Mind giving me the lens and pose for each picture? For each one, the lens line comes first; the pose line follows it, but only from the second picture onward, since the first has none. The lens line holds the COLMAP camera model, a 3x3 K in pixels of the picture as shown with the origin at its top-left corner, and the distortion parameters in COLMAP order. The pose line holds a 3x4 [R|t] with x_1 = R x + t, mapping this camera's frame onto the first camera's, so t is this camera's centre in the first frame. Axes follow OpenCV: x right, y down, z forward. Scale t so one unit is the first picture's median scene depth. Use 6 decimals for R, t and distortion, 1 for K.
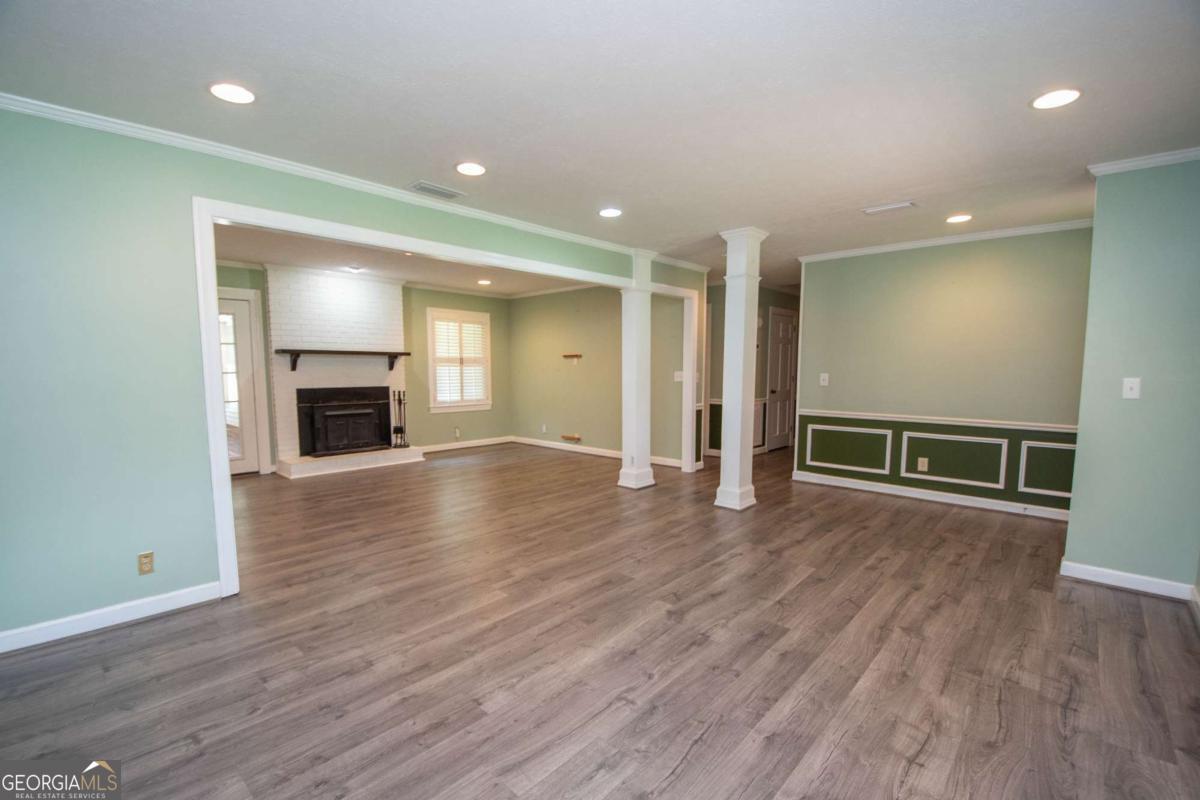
lens RADIAL K [[528.9, 0, 597.1], [0, 528.9, 416.5], [0, 0, 1]] dist [0.016284, -0.025613]
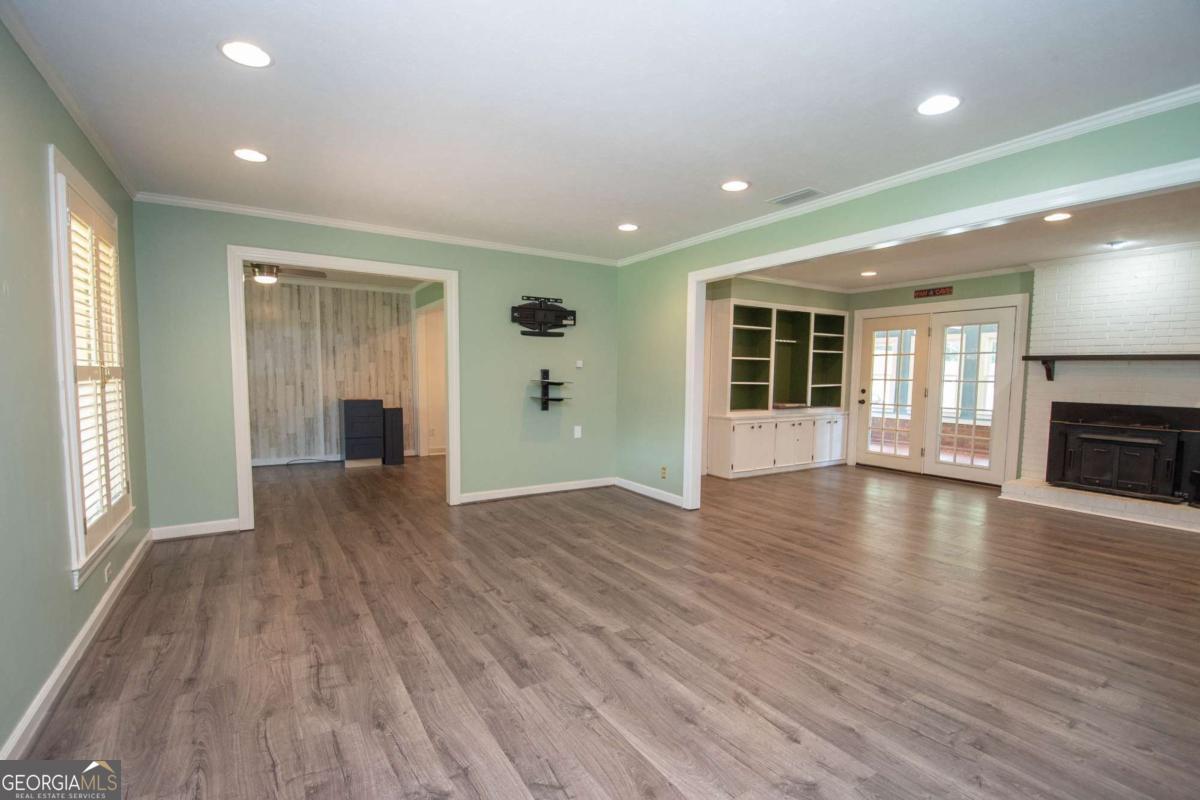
lens RADIAL K [[528.9, 0, 597.1], [0, 528.9, 416.5], [0, 0, 1]] dist [0.016284, -0.025613]
pose [[-0.261104, 0.072669, -0.962571, 0.802316], [-0.103370, 0.989324, 0.102728, -0.074479], [0.959760, 0.126323, -0.250805, 0.940173]]
